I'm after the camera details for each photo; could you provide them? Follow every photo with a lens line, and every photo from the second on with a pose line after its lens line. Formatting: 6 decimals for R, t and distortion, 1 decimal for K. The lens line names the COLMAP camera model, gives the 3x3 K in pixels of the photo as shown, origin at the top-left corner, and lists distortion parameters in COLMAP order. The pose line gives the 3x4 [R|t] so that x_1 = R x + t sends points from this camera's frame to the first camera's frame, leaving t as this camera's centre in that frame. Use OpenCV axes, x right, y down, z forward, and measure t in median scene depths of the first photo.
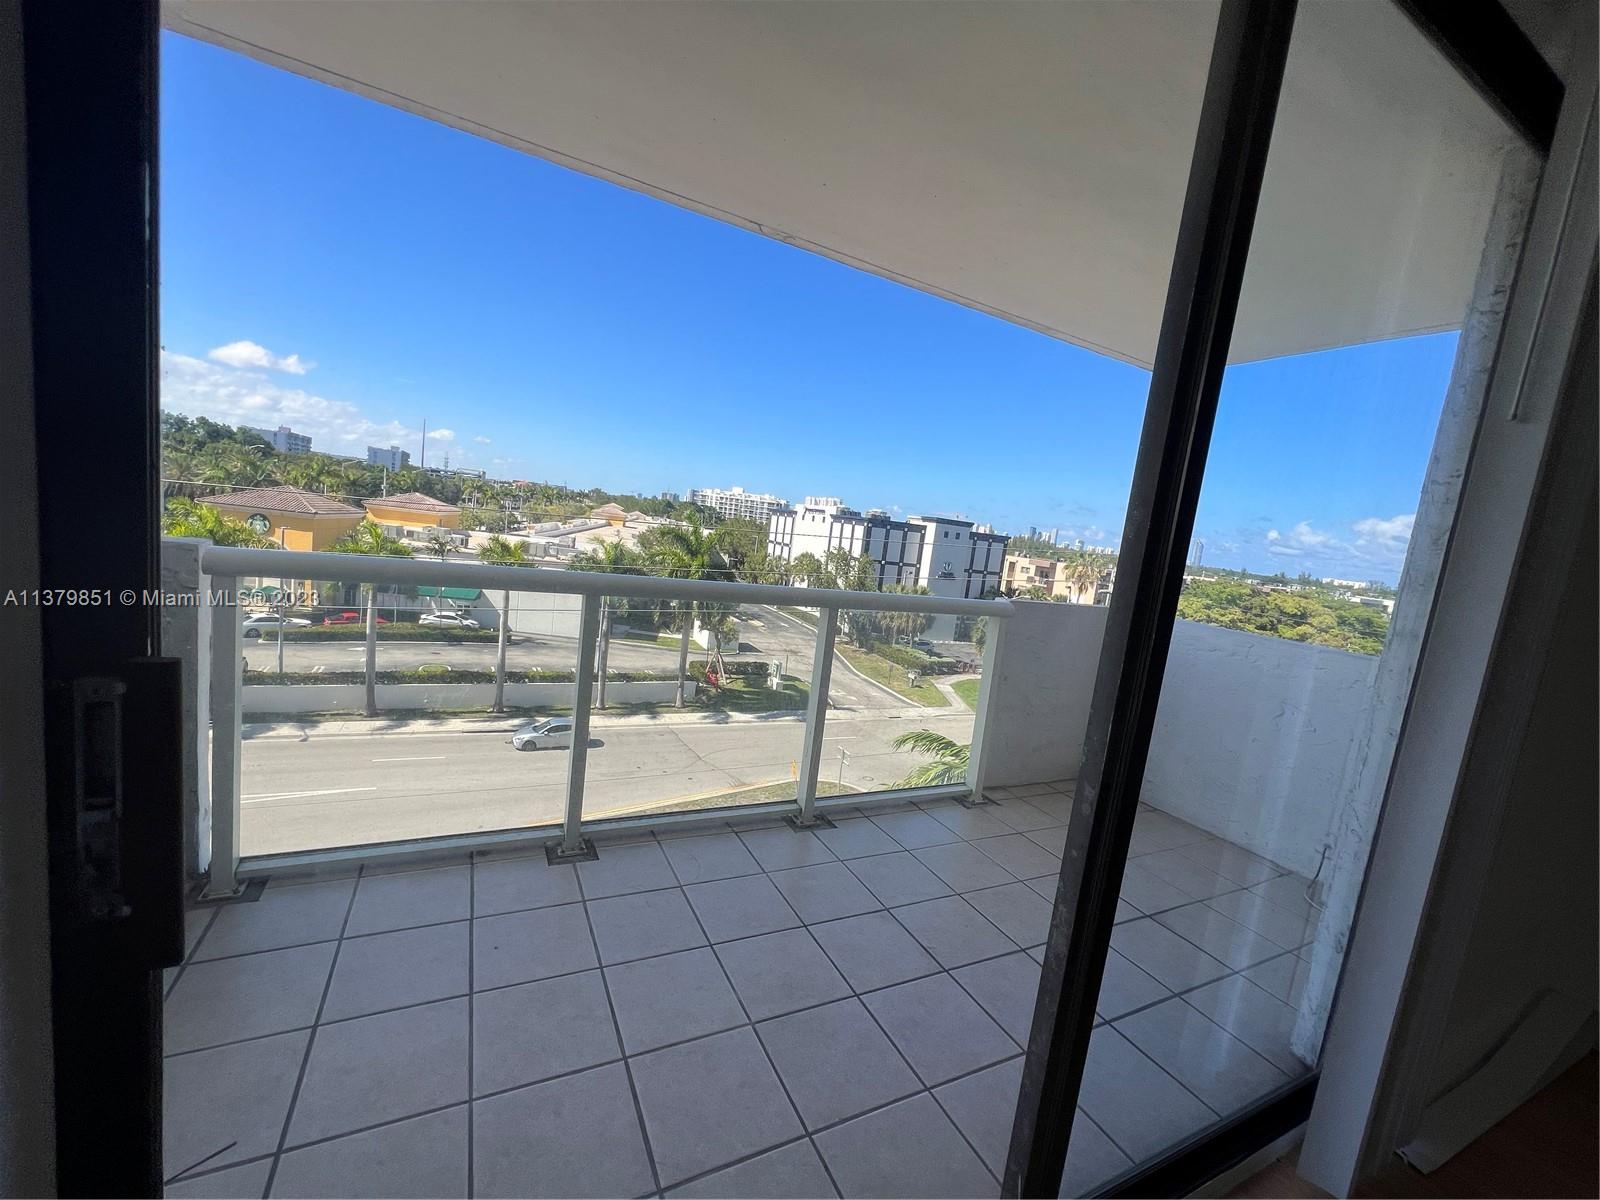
lens RADIAL K [[644.7, 0, 795.1], [0, 644.7, 592.7], [0, 0, 1]] dist [-0.004316, 0.001111]
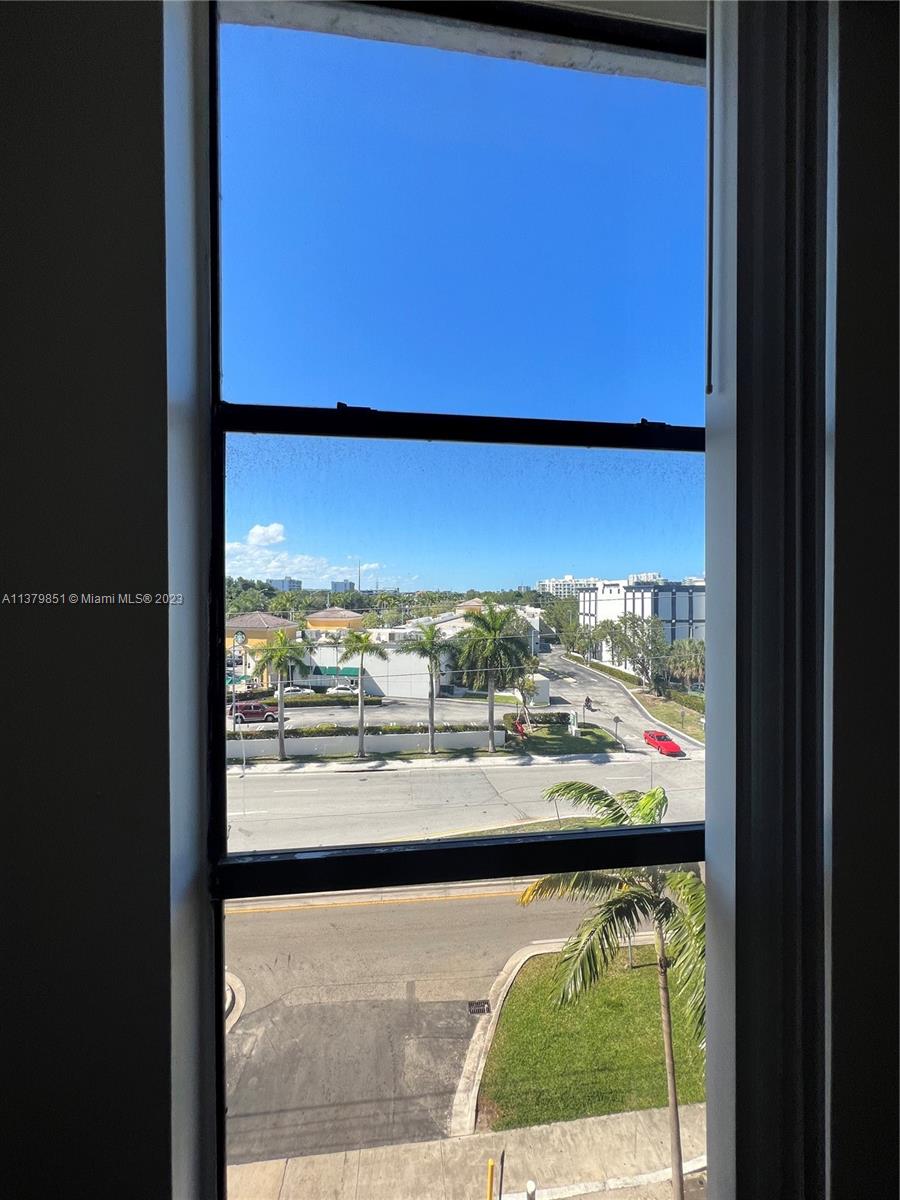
lens RADIAL K [[483.5, 0, 451.5], [0, 483.5, 602.1], [0, 0, 1]] dist [-0.004316, 0.001111]
pose [[0.929620, -0.116661, -0.349567, 0.099172], [0.074364, 0.988441, -0.132112, 0.006152], [0.360939, 0.096819, 0.927550, 0.056862]]
